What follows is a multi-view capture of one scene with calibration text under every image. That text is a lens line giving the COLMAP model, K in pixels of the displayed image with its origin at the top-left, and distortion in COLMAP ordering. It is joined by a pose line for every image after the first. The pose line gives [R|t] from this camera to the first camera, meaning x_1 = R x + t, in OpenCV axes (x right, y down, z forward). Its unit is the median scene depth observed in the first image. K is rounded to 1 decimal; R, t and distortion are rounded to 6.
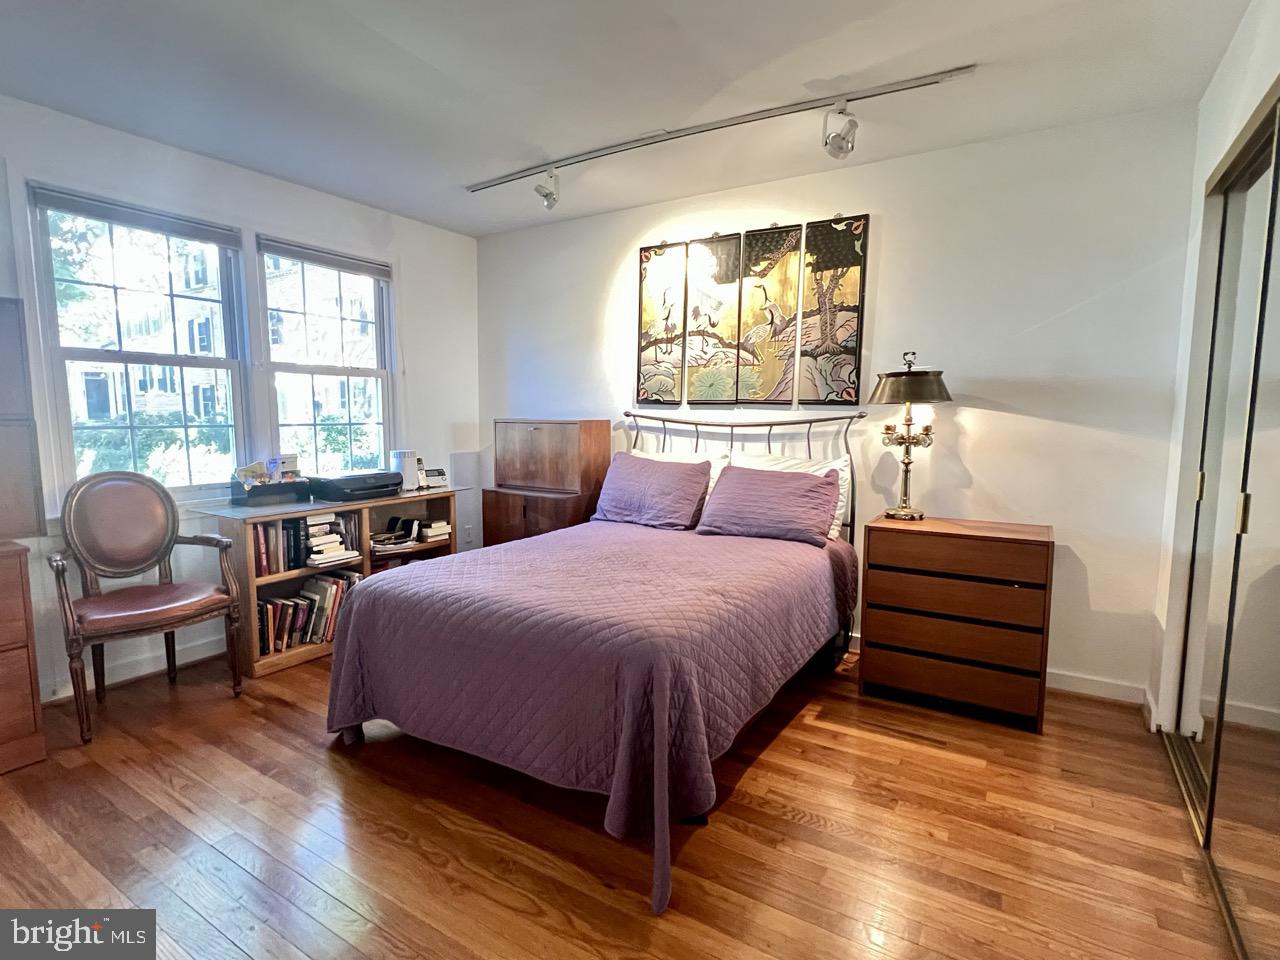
lens RADIAL K [[642.9, 0, 640.0], [0, 642.9, 480.0], [0, 0, 1]] dist [-0.000234, -0.000169]
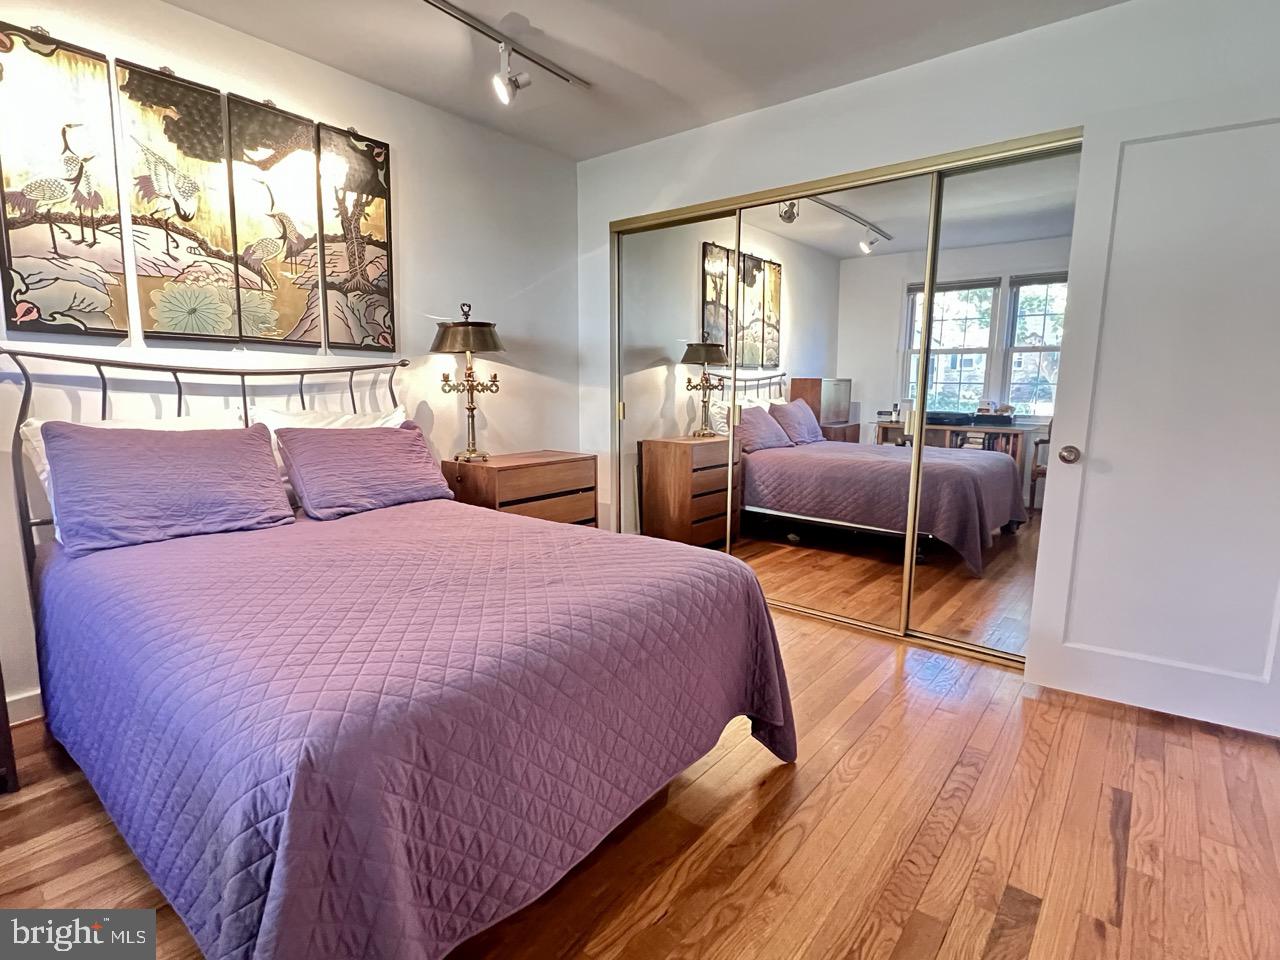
lens RADIAL K [[642.9, 0, 640.0], [0, 642.9, 480.0], [0, 0, 1]] dist [-0.000234, -0.000169]
pose [[0.127203, -0.148472, 0.980702, -0.531056], [0.095632, 0.985963, 0.136864, -0.025199], [-0.987256, 0.076377, 0.139616, 0.500229]]
